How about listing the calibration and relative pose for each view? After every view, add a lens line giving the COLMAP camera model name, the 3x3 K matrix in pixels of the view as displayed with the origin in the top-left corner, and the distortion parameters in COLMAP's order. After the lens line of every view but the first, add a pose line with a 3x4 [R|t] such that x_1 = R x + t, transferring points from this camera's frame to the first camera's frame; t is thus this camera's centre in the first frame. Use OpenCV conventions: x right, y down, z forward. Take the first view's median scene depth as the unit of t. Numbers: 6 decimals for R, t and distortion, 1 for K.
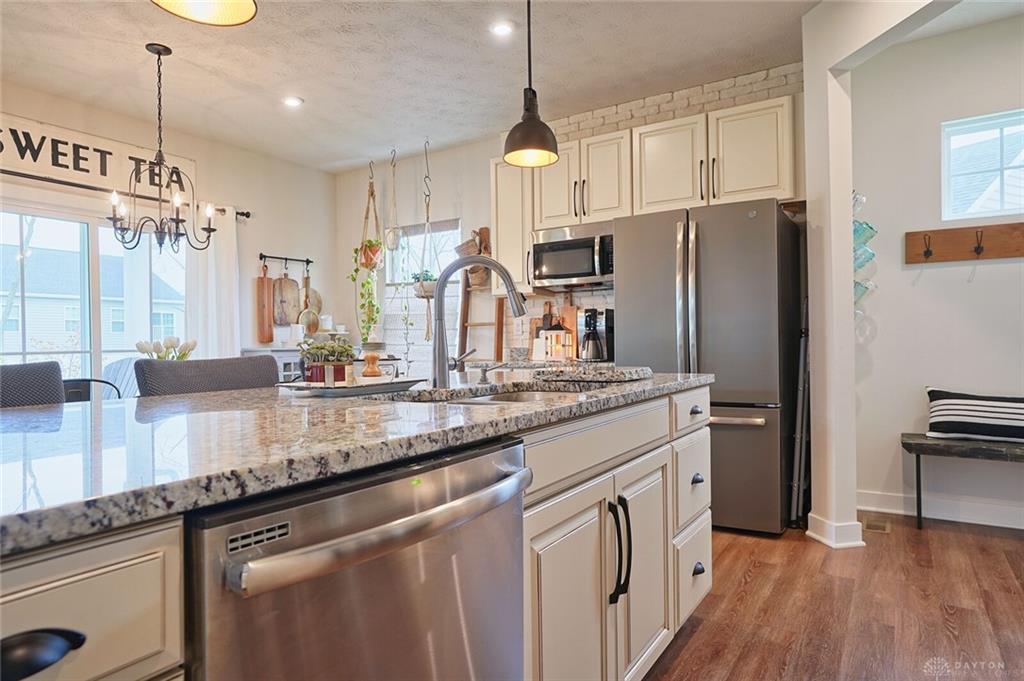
lens RADIAL K [[612.7, 0, 511.7], [0, 612.7, 341.2], [0, 0, 1]] dist [-0.020429, 0.004314]
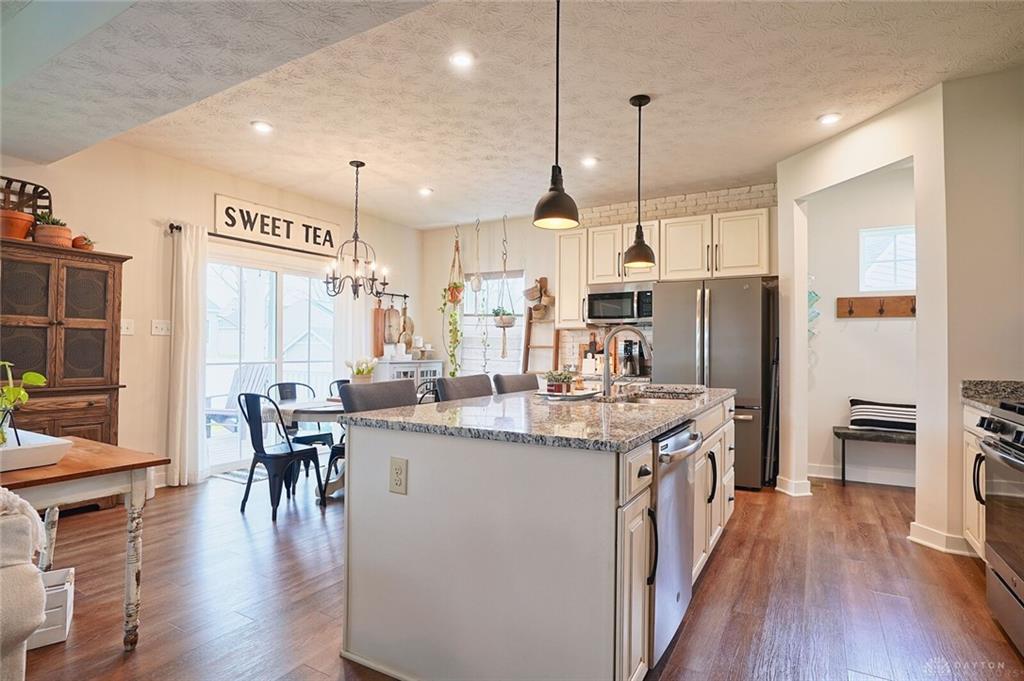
lens RADIAL K [[533.2, 0, 512.2], [0, 533.2, 342.4], [0, 0, 1]] dist [-0.046969, 0.000441]
pose [[0.998959, 0.020571, 0.040715, -0.209679], [-0.020078, 0.999721, -0.012470, -0.026924], [-0.040960, 0.011640, 0.999093, -0.270436]]
